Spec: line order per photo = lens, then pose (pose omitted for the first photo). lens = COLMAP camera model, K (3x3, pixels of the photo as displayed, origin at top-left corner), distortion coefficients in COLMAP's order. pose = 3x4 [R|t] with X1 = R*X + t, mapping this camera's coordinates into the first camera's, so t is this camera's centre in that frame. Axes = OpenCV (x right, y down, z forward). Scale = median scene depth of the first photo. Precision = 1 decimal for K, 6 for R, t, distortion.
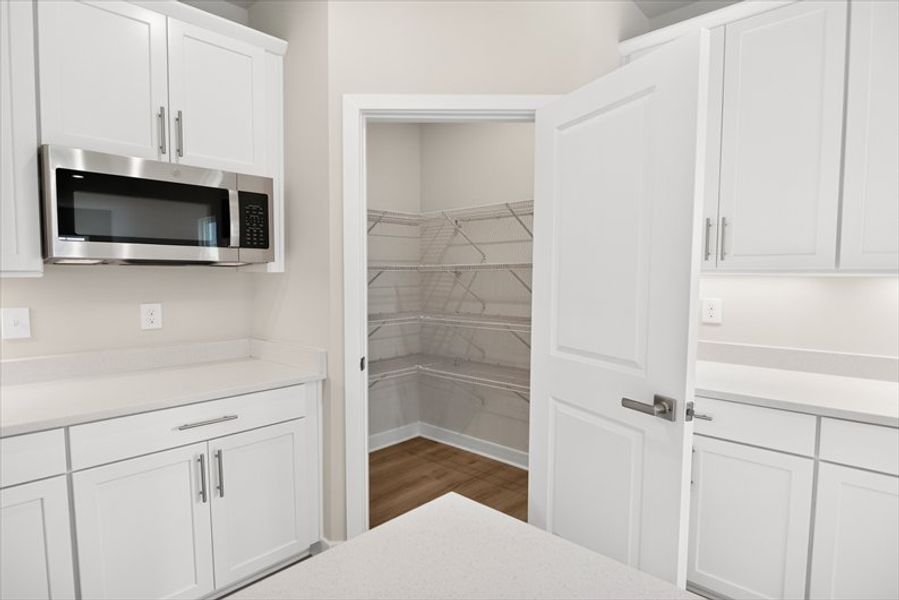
lens RADIAL K [[485.2, 0, 451.0], [0, 485.2, 304.6], [0, 0, 1]] dist [-0.001823, -0.000619]
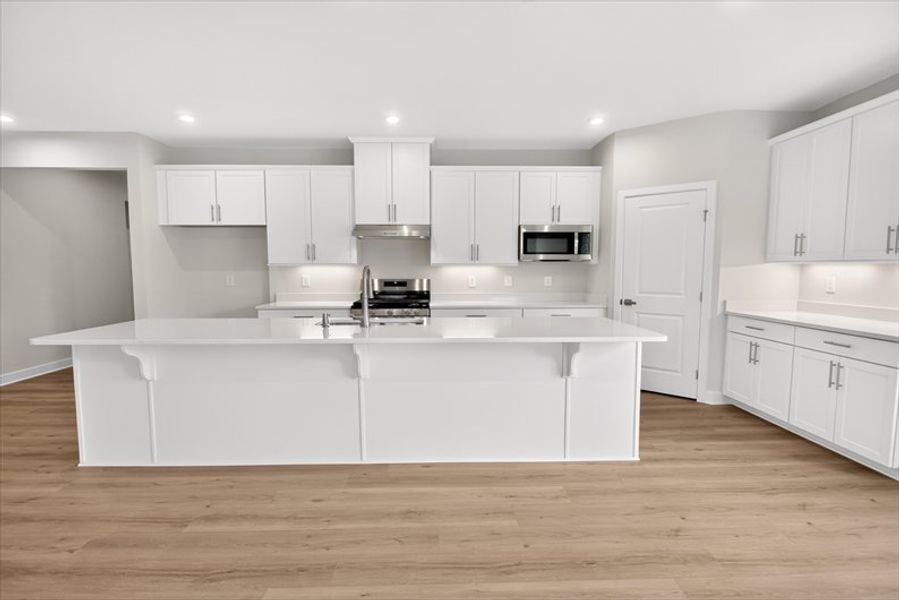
lens RADIAL K [[485.2, 0, 451.0], [0, 485.2, 304.6], [0, 0, 1]] dist [-0.001823, -0.000619]
pose [[0.709369, 0.051778, -0.702933, 0.955206], [-0.040273, 0.998646, 0.032918, 0.095960], [0.703686, 0.004958, 0.710494, -1.367060]]
